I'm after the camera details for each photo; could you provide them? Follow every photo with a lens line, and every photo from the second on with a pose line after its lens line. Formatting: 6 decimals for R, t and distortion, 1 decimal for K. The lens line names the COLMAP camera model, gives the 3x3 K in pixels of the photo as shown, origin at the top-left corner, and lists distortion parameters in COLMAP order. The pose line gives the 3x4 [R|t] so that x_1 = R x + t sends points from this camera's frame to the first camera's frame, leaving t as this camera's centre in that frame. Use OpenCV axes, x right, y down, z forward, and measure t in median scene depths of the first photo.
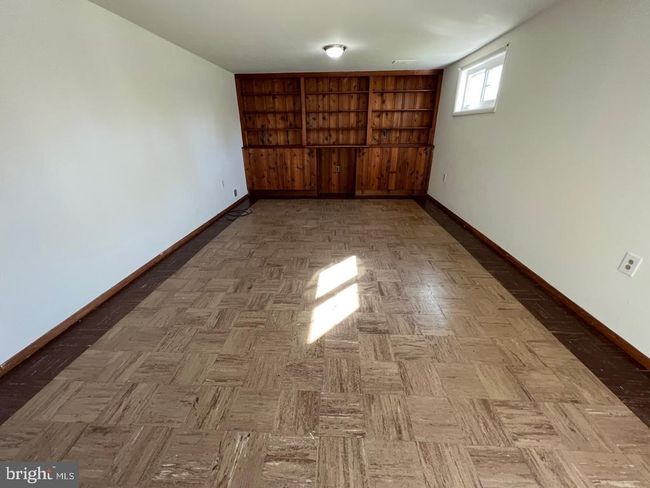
lens RADIAL K [[260.8, 0, 325.8], [0, 260.8, 244.6], [0, 0, 1]] dist [-0.001461, 0.000513]
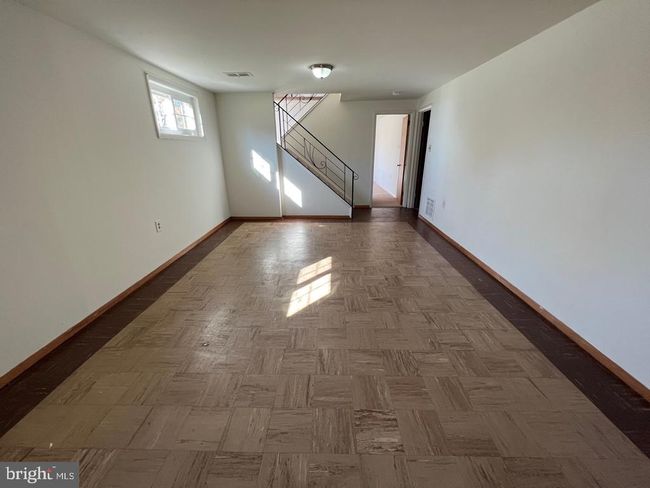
lens RADIAL K [[260.8, 0, 324.6], [0, 260.8, 244.2], [0, 0, 1]] dist [-0.001461, 0.000513]
pose [[-0.999309, 0.030833, -0.020739, 0.013730], [0.007539, 0.714722, 0.699368, -0.693189], [0.036386, 0.698729, -0.714461, 1.519826]]
